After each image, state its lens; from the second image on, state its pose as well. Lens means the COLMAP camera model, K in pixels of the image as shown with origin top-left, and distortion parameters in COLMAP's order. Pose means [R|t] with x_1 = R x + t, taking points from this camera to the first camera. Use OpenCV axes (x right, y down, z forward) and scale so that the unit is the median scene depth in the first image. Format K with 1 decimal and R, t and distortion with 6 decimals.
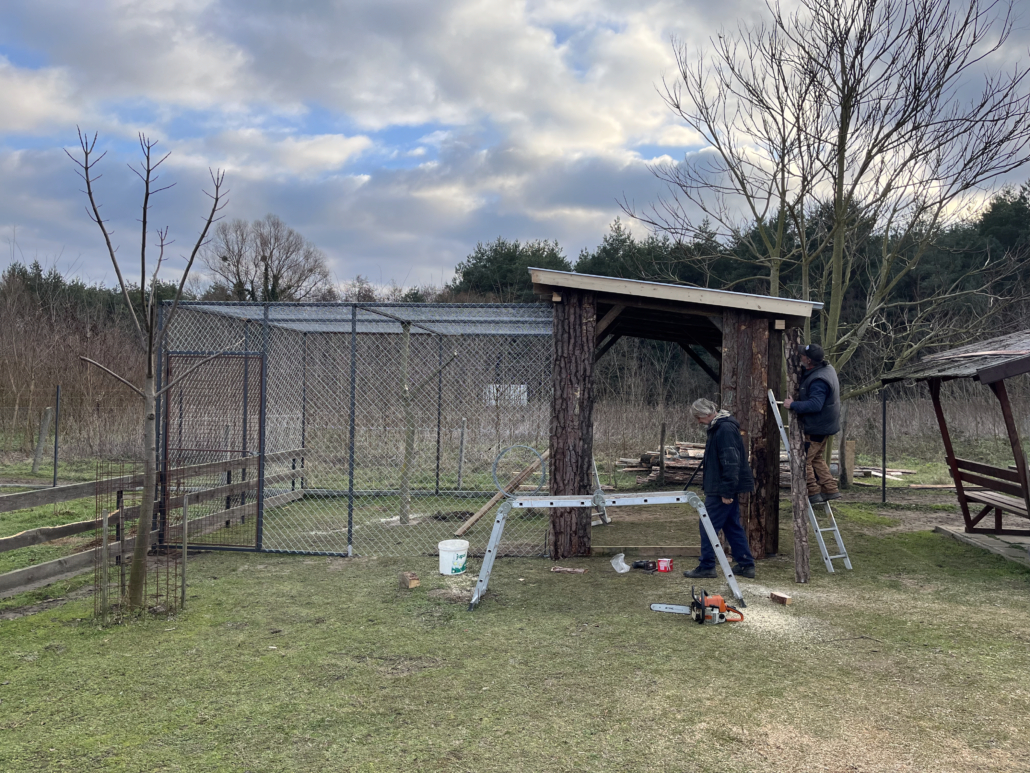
lens RADIAL K [[778.9, 0, 515.1], [0, 778.9, 380.7], [0, 0, 1]] dist [0.112208, -0.149798]
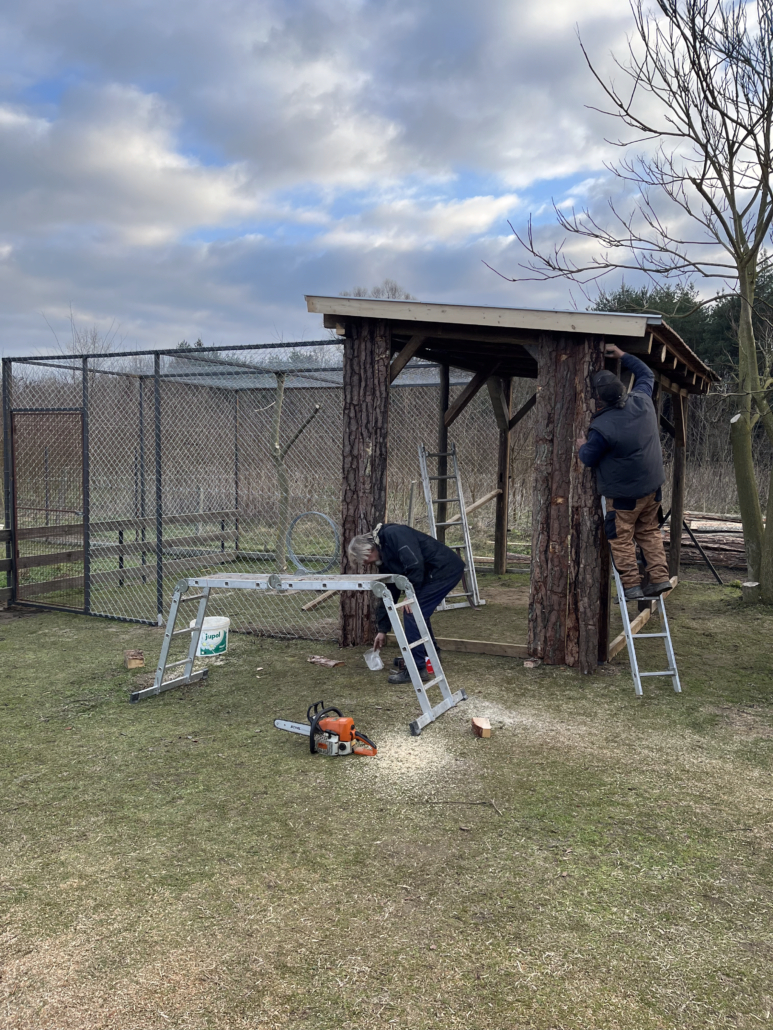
lens RADIAL K [[777.4, 0, 386.5], [0, 777.4, 515.0], [0, 0, 1]] dist [0.096749, -0.173551]
pose [[0.943784, 0.021382, -0.329869, 0.367179], [0.008392, 0.996034, 0.088575, 0.012722], [0.330455, -0.086364, 0.939862, 0.236207]]
